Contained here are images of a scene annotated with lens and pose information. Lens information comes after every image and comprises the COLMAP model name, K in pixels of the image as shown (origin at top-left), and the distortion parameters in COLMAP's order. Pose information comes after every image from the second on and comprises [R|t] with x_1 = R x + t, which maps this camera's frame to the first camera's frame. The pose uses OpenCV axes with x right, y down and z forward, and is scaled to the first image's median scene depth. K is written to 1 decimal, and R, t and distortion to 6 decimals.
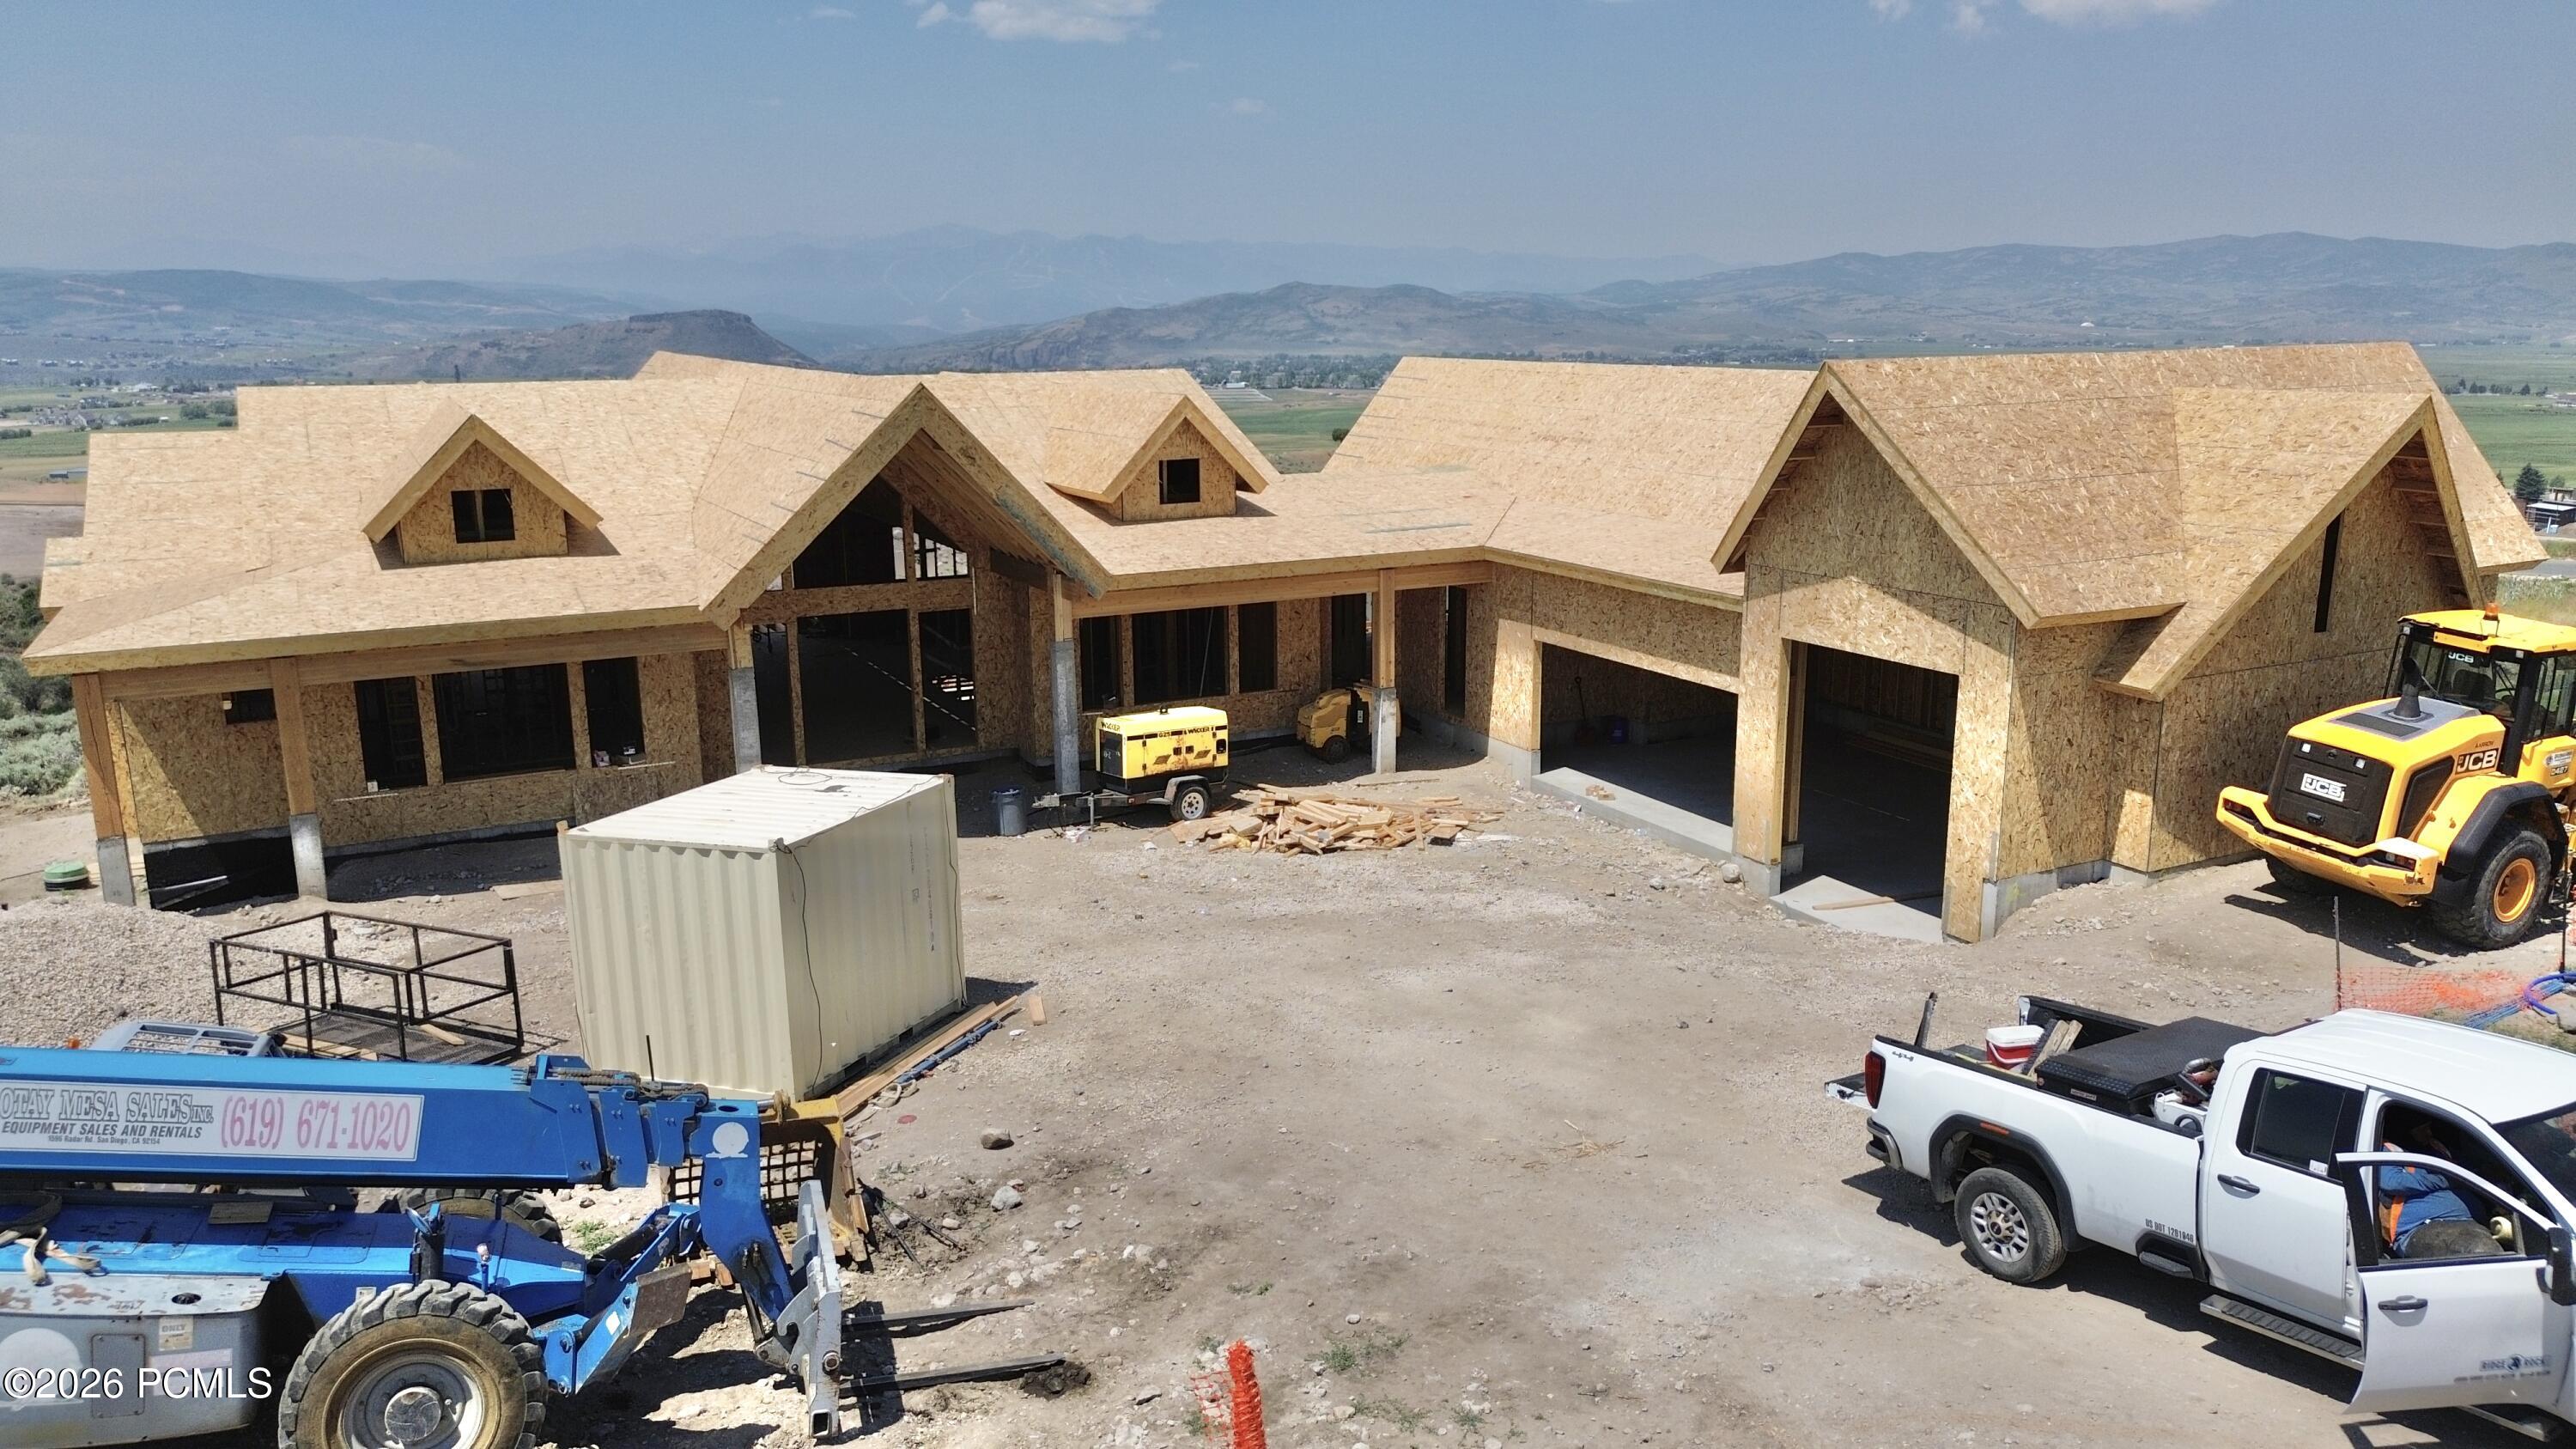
lens RADIAL K [[1802.3, 0, 1288.0], [0, 1802.3, 724.5], [0, 0, 1]] dist [0.076099, -0.091964]
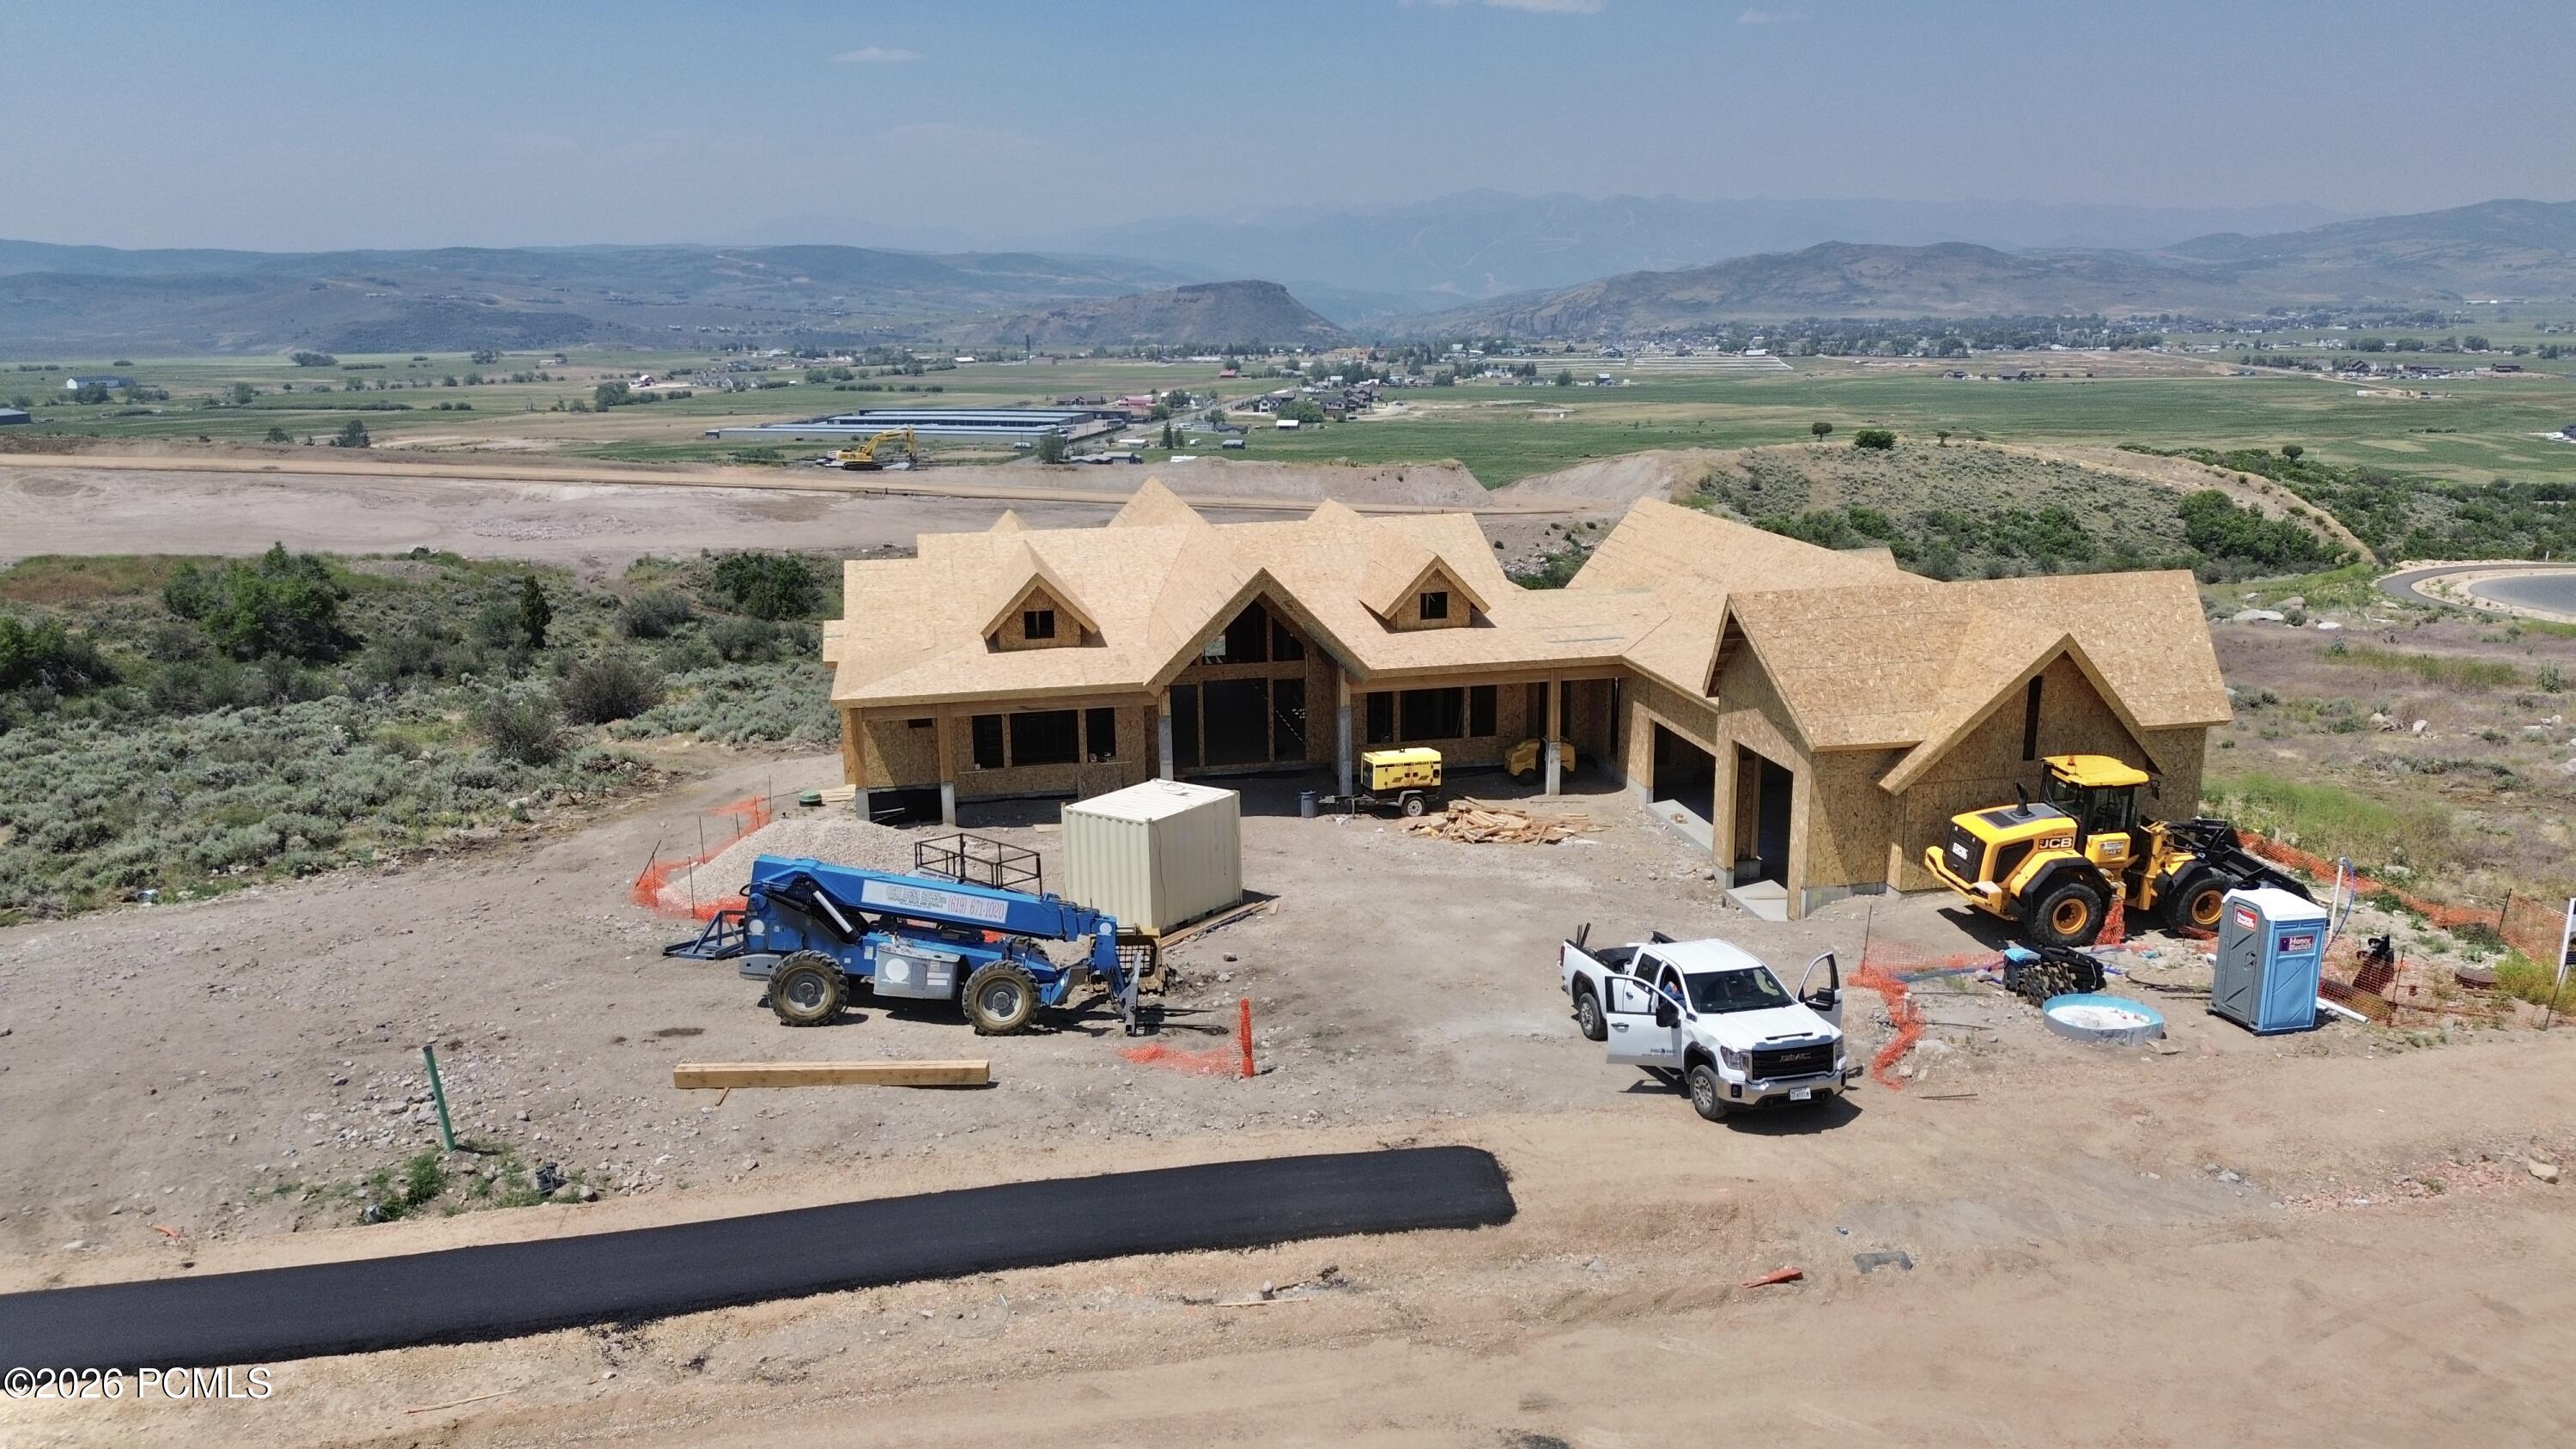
lens RADIAL K [[1810.0, 0, 1288.0], [0, 1810.0, 724.5], [0, 0, 1]] dist [0.089429, -0.093973]
pose [[0.960593, 0.061425, -0.271085, 0.303084], [-0.055673, 0.998032, 0.028865, -0.079373], [0.272325, -0.012636, 0.962122, -0.695697]]
